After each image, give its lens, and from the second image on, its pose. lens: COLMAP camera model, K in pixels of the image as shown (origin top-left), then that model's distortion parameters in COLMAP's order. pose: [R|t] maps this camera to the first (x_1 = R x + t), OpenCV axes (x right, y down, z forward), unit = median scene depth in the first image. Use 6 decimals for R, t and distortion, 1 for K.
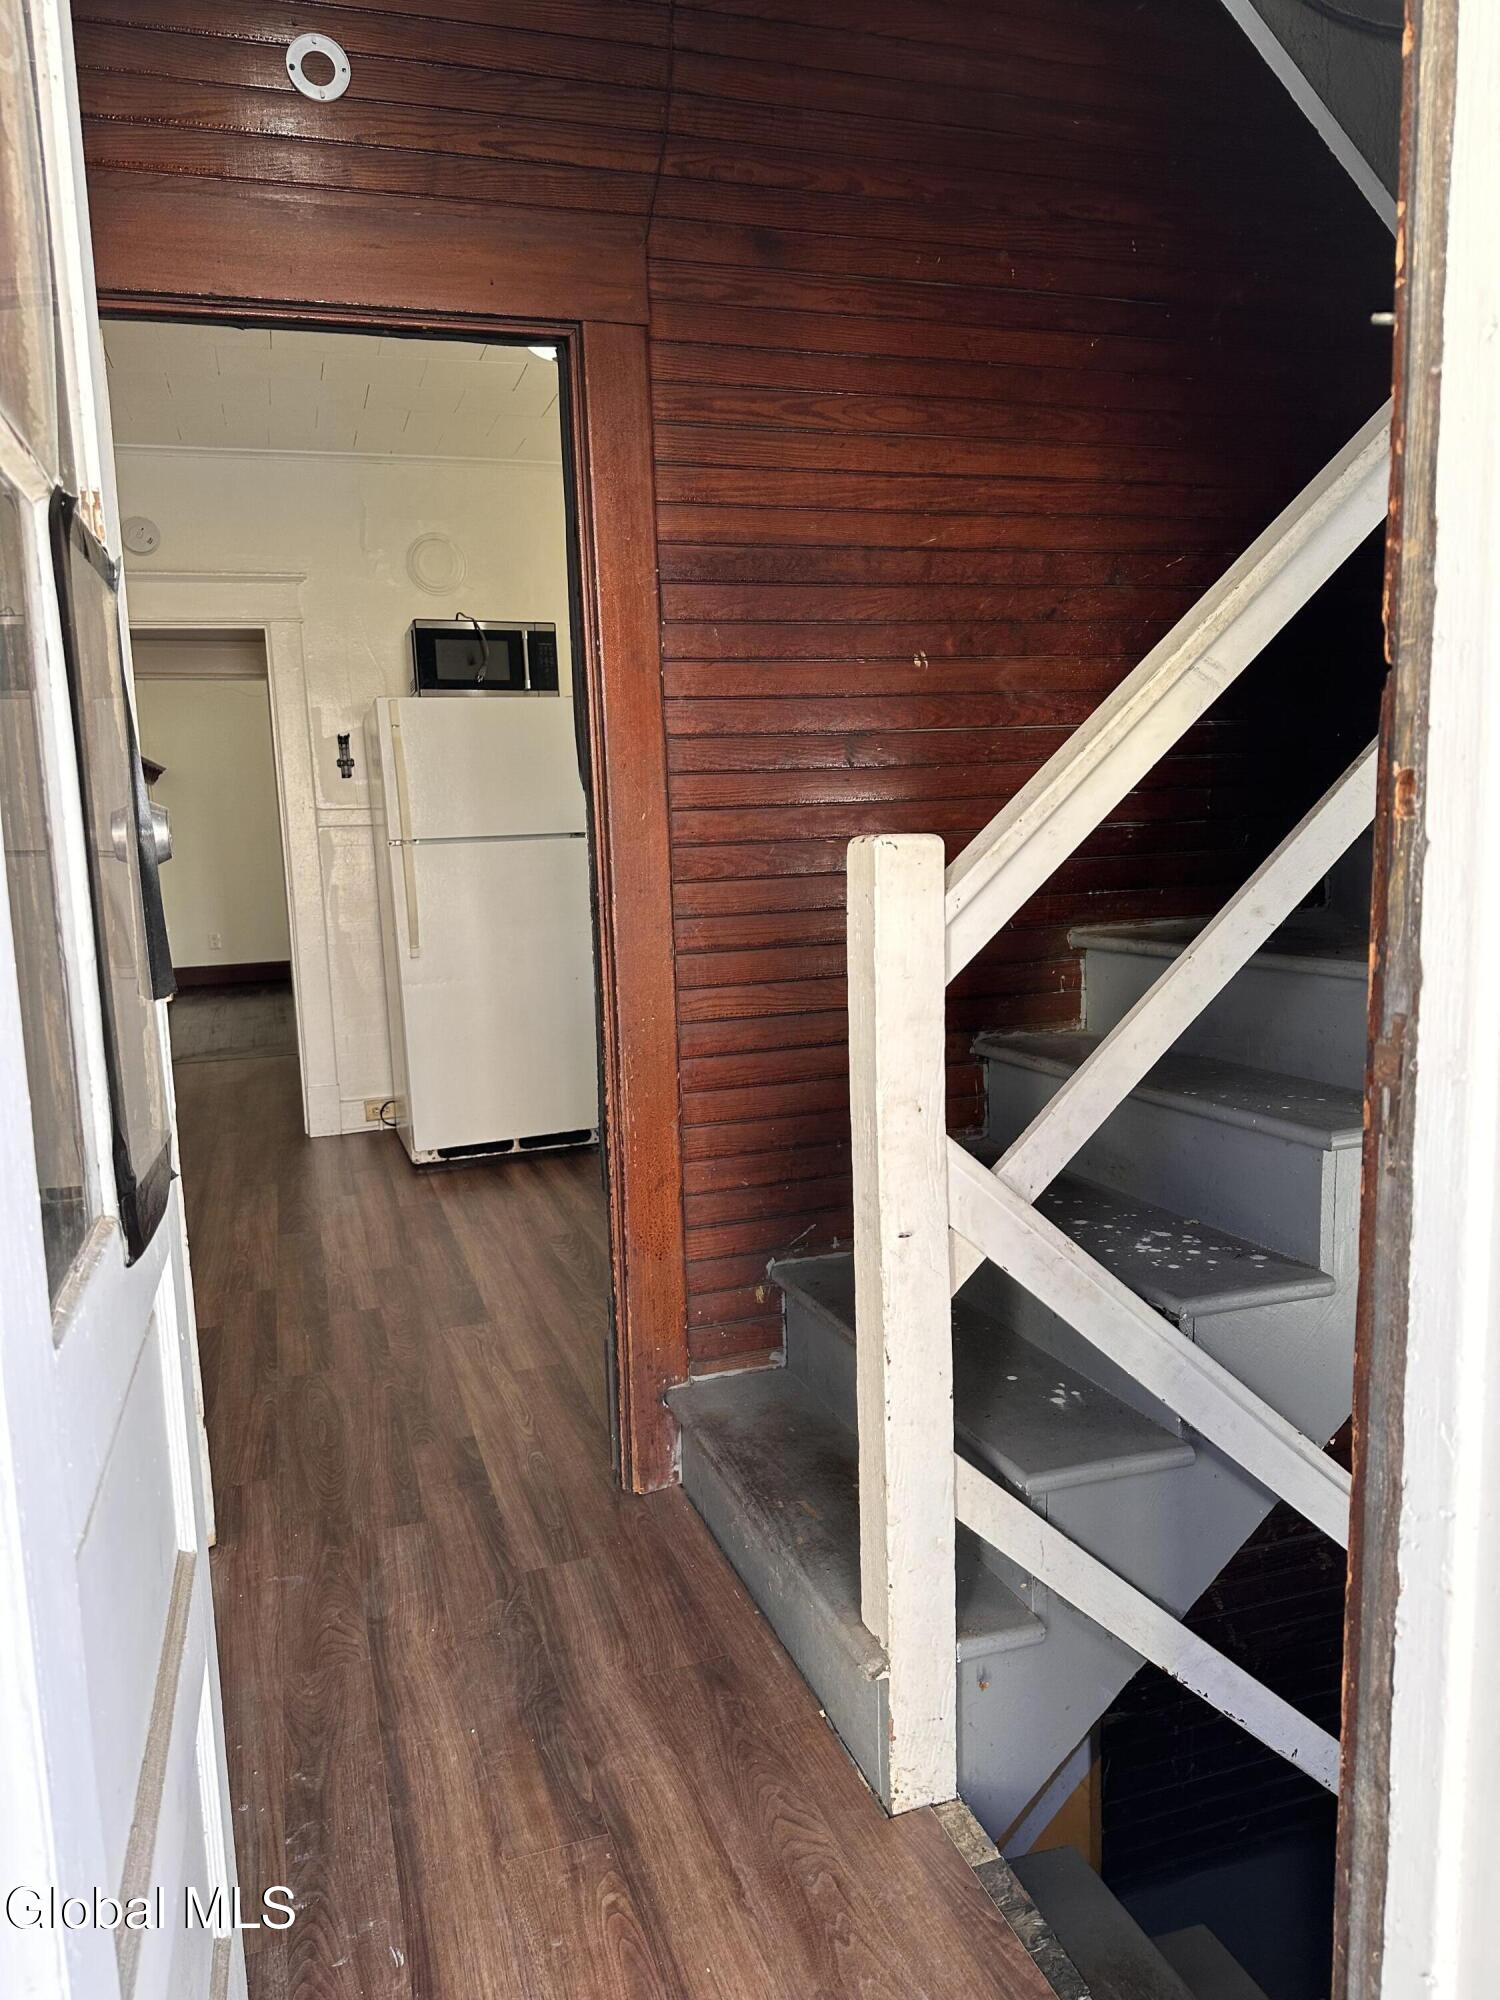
lens RADIAL K [[1407.0, 0, 778.7], [0, 1407.0, 982.3], [0, 0, 1]] dist [0.029086, -0.032169]
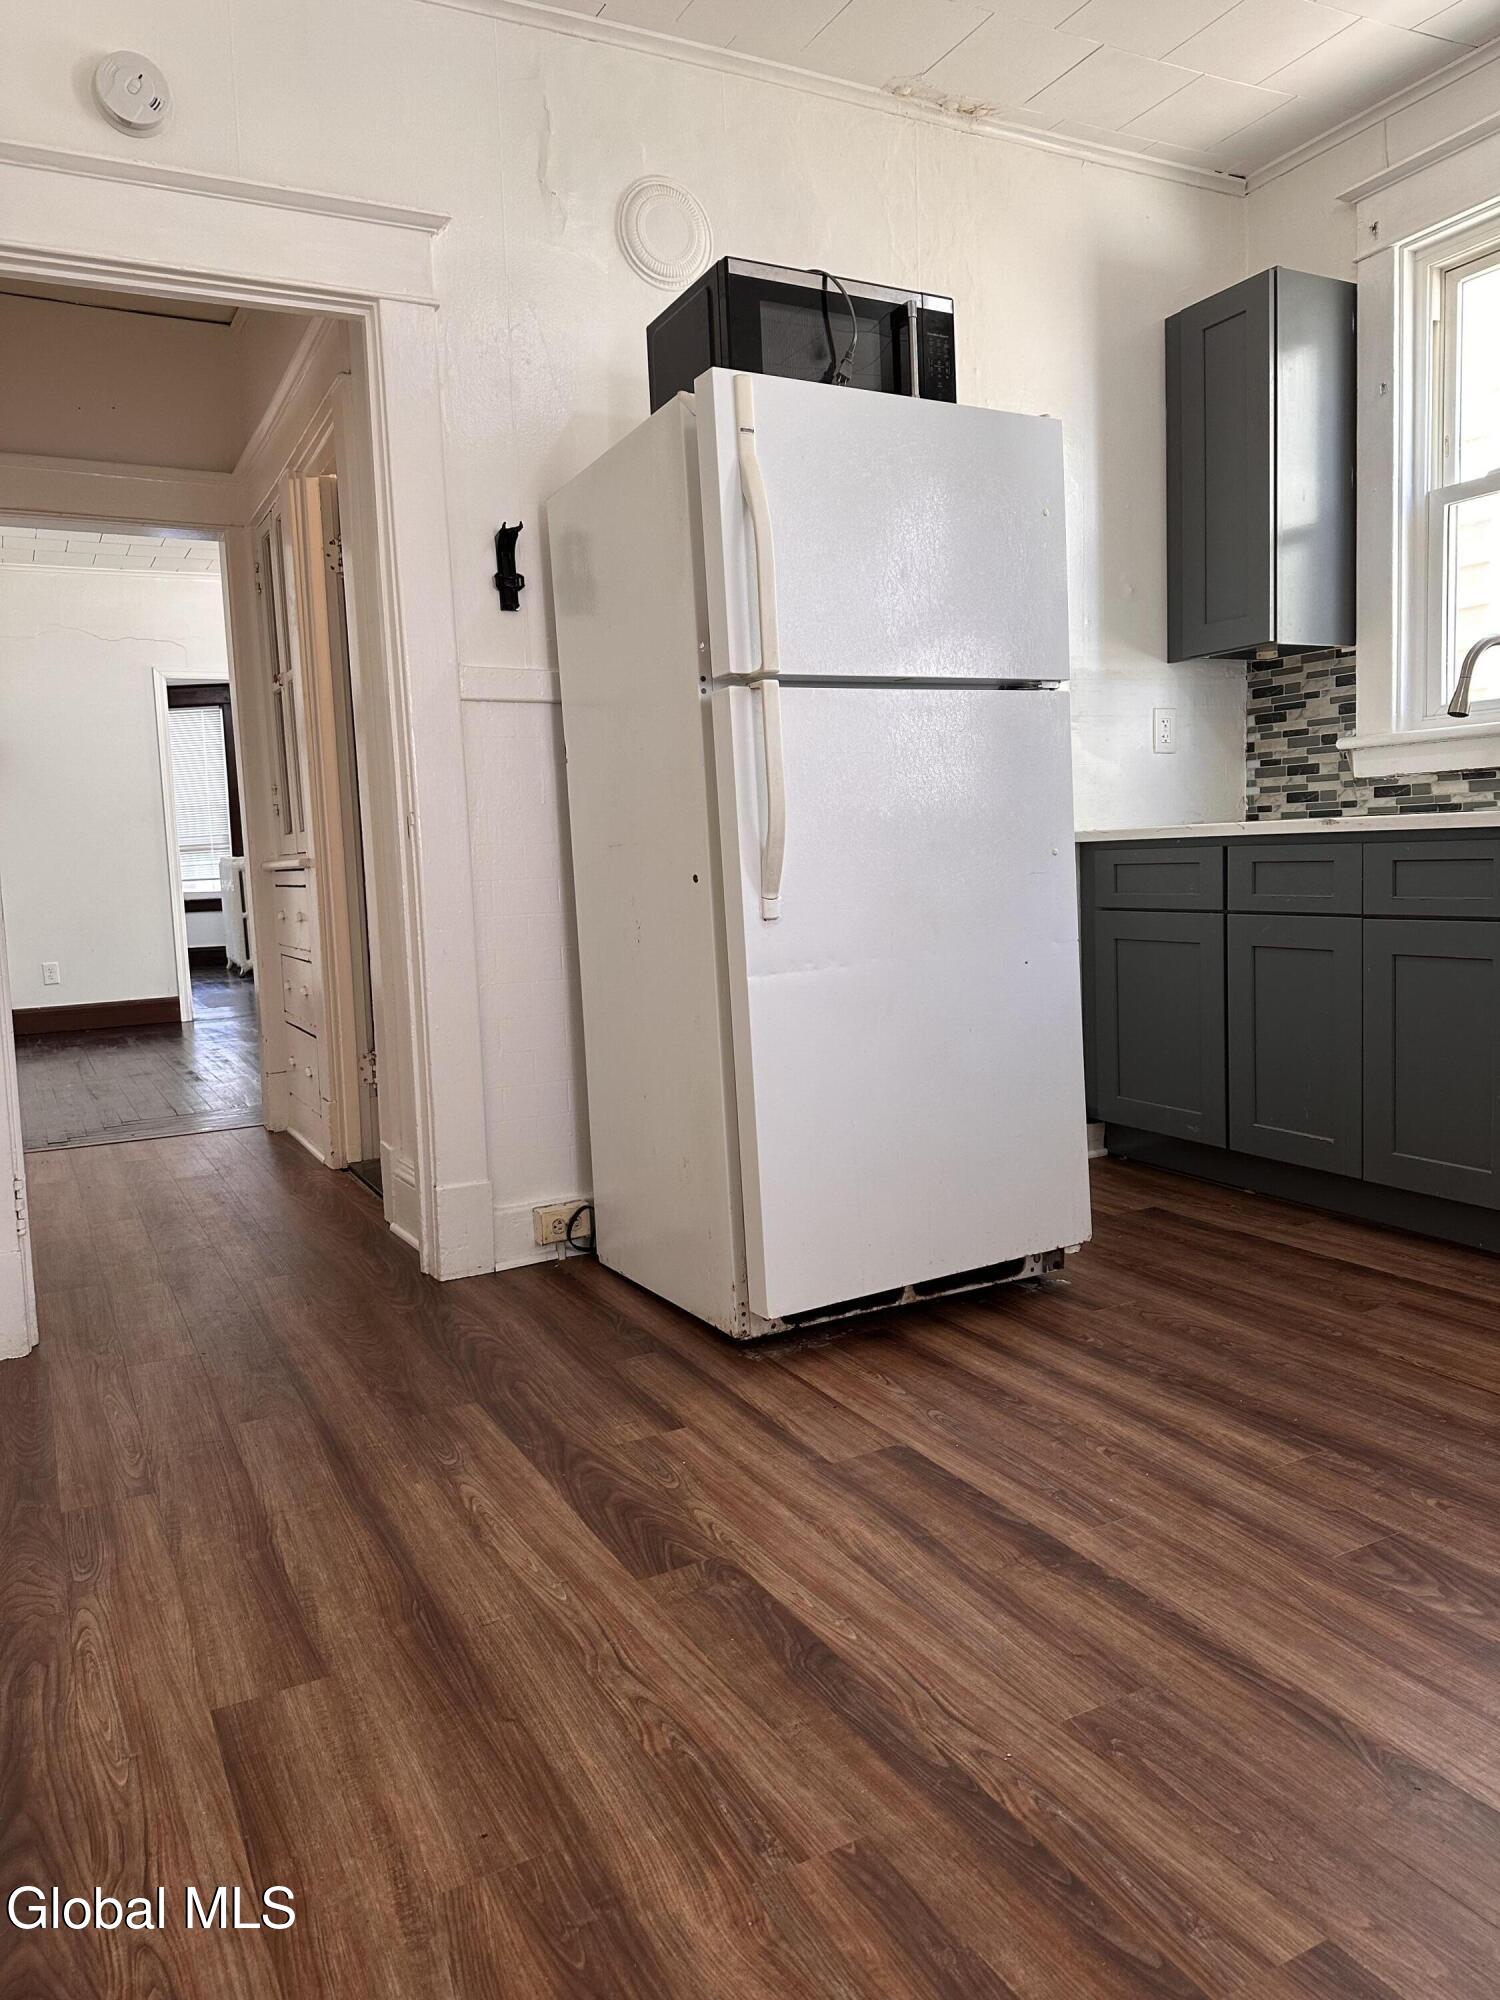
lens RADIAL K [[1407.0, 0, 757.3], [0, 1407.0, 979.5], [0, 0, 1]] dist [0.029086, -0.032169]
pose [[0.988280, -0.015744, 0.151836, -0.424471], [0.020769, 0.999286, -0.031569, 0.021811], [-0.151231, 0.034353, 0.987901, 0.654403]]
